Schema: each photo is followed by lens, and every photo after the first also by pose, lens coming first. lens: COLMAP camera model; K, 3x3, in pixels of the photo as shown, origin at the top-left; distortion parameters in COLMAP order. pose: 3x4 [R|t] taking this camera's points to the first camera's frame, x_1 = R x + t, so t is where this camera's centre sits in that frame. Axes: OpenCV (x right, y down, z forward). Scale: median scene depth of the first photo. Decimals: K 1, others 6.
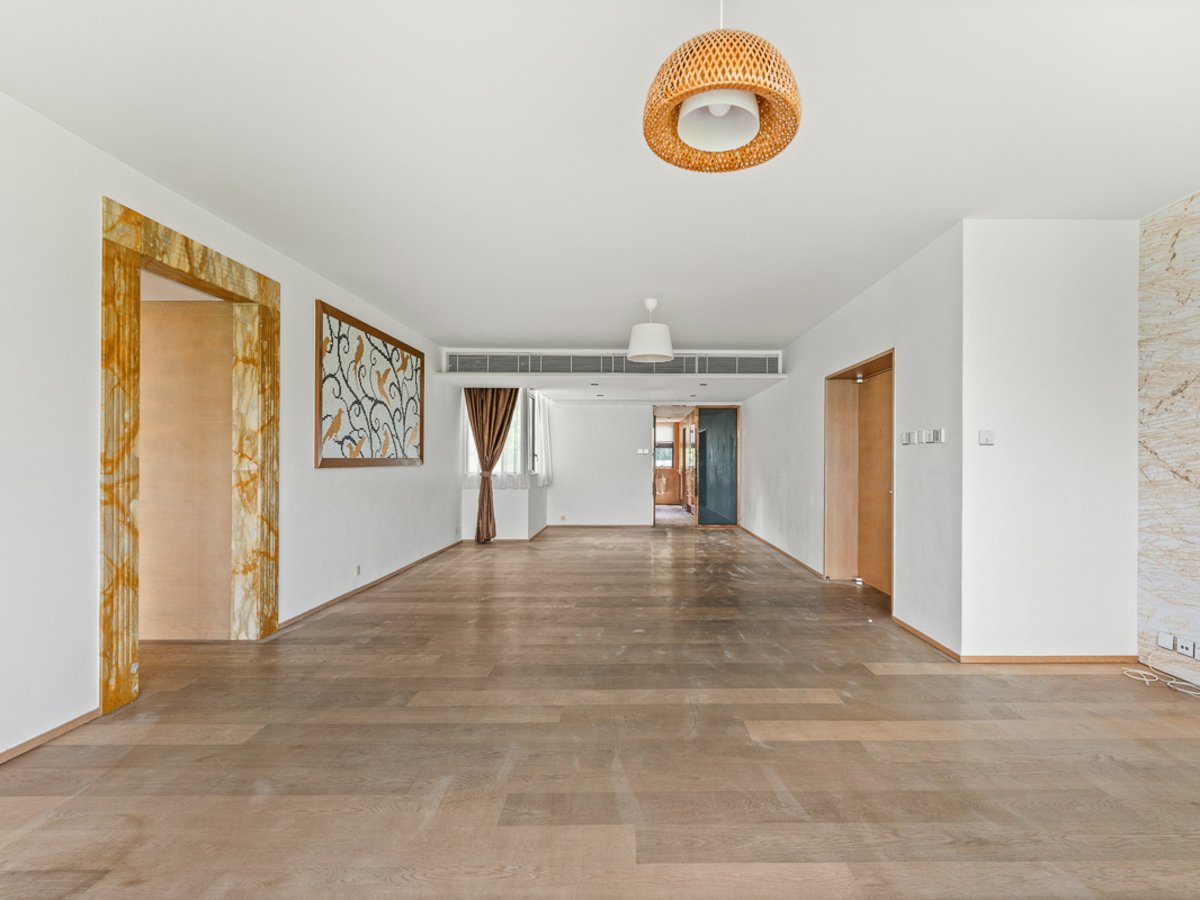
lens RADIAL K [[563.7, 0, 630.6], [0, 563.7, 475.7], [0, 0, 1]] dist [0.001519, 0.000517]
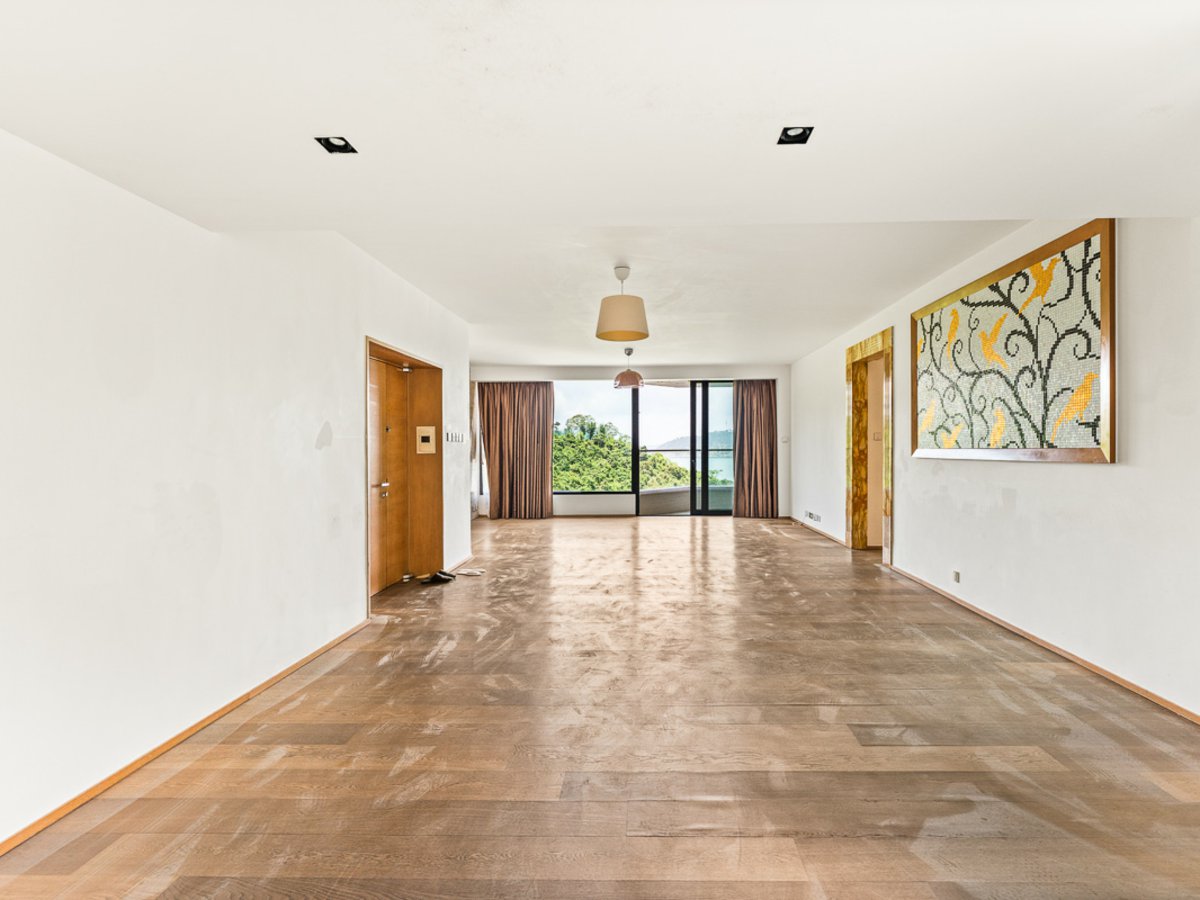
lens RADIAL K [[547.2, 0, 599.6], [0, 547.2, 466.6], [0, 0, 1]] dist [0.000507, -0.000035]
pose [[-0.995789, 0.002511, 0.091645, -0.008693], [0.008298, 0.997991, 0.062815, -0.085551], [-0.091303, 0.063311, -0.993809, 2.682875]]
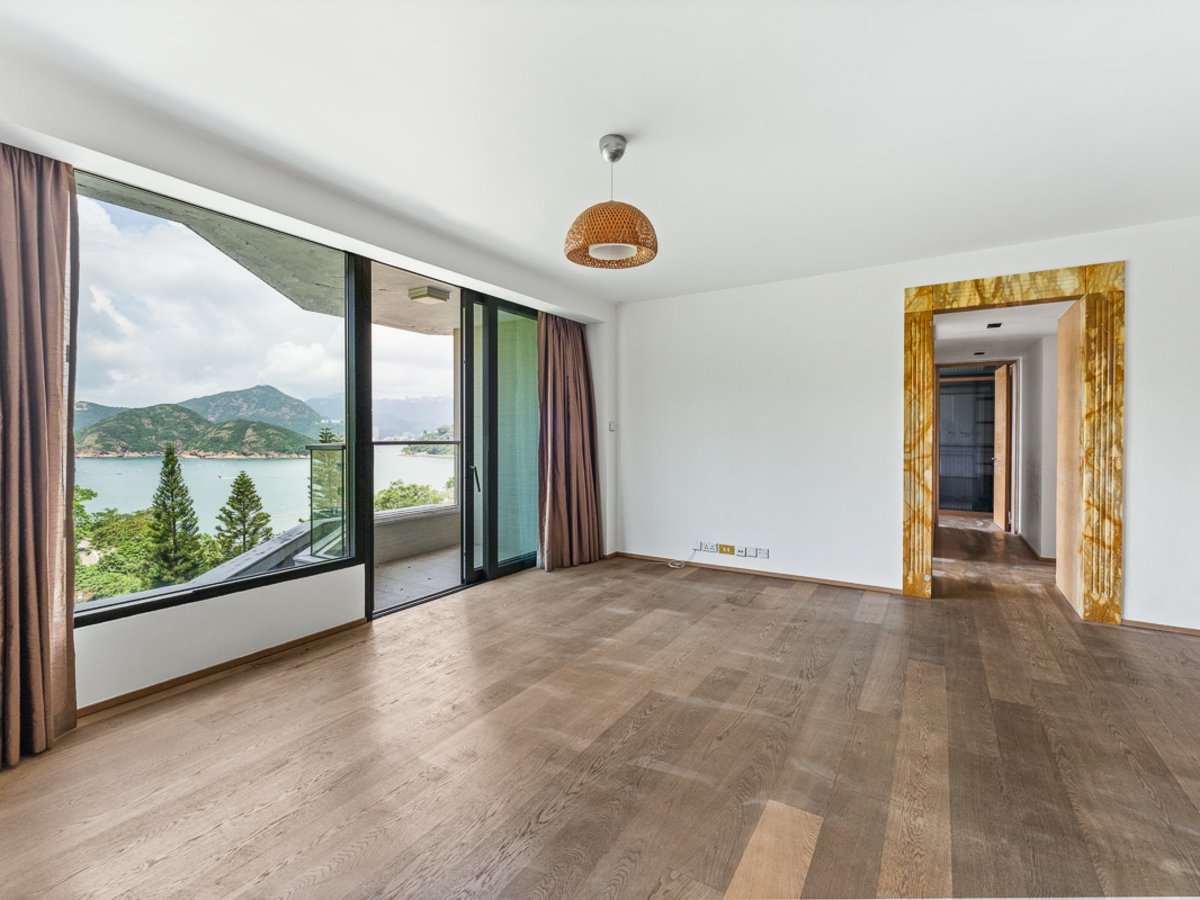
lens RADIAL K [[547.2, 0, 599.6], [0, 547.2, 466.6], [0, 0, 1]] dist [0.000507, -0.000035]
pose [[-0.545852, 0.046859, -0.836570, 0.688101], [-0.025409, 0.997050, 0.072427, -0.042098], [0.837496, 0.060791, -0.543051, 0.829867]]
